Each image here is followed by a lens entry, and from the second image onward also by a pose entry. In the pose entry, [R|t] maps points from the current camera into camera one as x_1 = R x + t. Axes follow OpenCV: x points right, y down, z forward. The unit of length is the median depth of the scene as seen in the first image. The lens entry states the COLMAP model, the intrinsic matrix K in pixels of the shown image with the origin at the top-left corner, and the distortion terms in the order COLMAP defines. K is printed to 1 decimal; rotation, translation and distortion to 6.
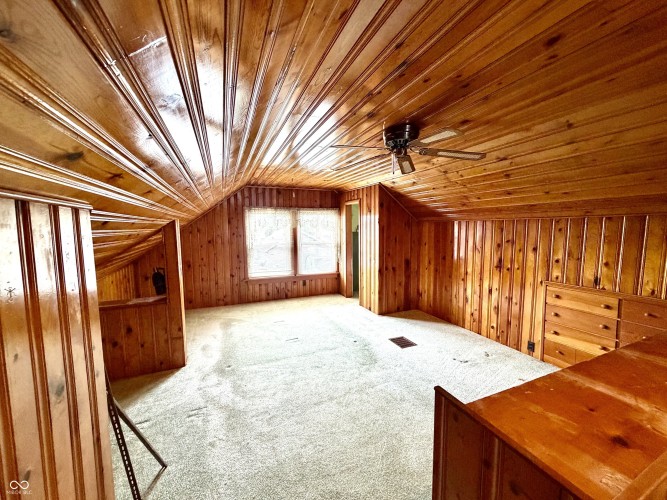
lens RADIAL K [[265.5, 0, 329.7], [0, 265.5, 249.5], [0, 0, 1]] dist [-0.002504, 0.000614]
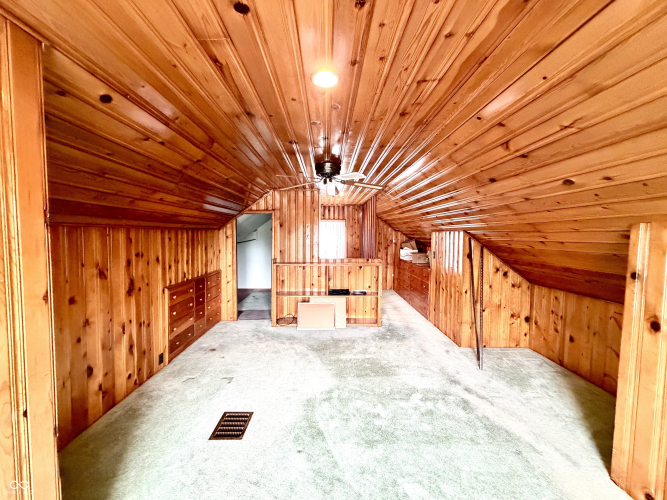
lens RADIAL K [[265.5, 0, 330.2], [0, 265.5, 249.3], [0, 0, 1]] dist [-0.002504, 0.000614]
pose [[-0.933296, -0.013184, 0.358867, -0.102623], [0.035188, 0.991159, 0.127926, -0.084593], [-0.357381, 0.132020, -0.924581, 0.987006]]
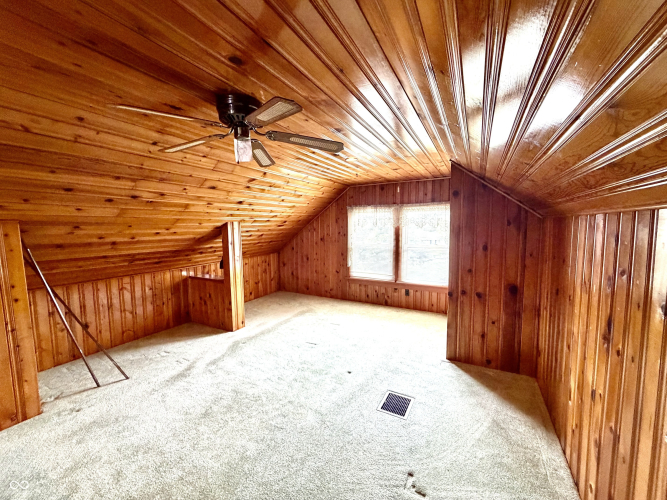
lens RADIAL K [[265.5, 0, 333.2], [0, 265.5, 249.7], [0, 0, 1]] dist [-0.002504, 0.000614]
pose [[0.633918, 0.071218, -0.770114, 0.451186], [-0.063191, 0.997191, 0.040202, -0.032773], [0.770814, 0.023180, 0.636638, 0.312124]]
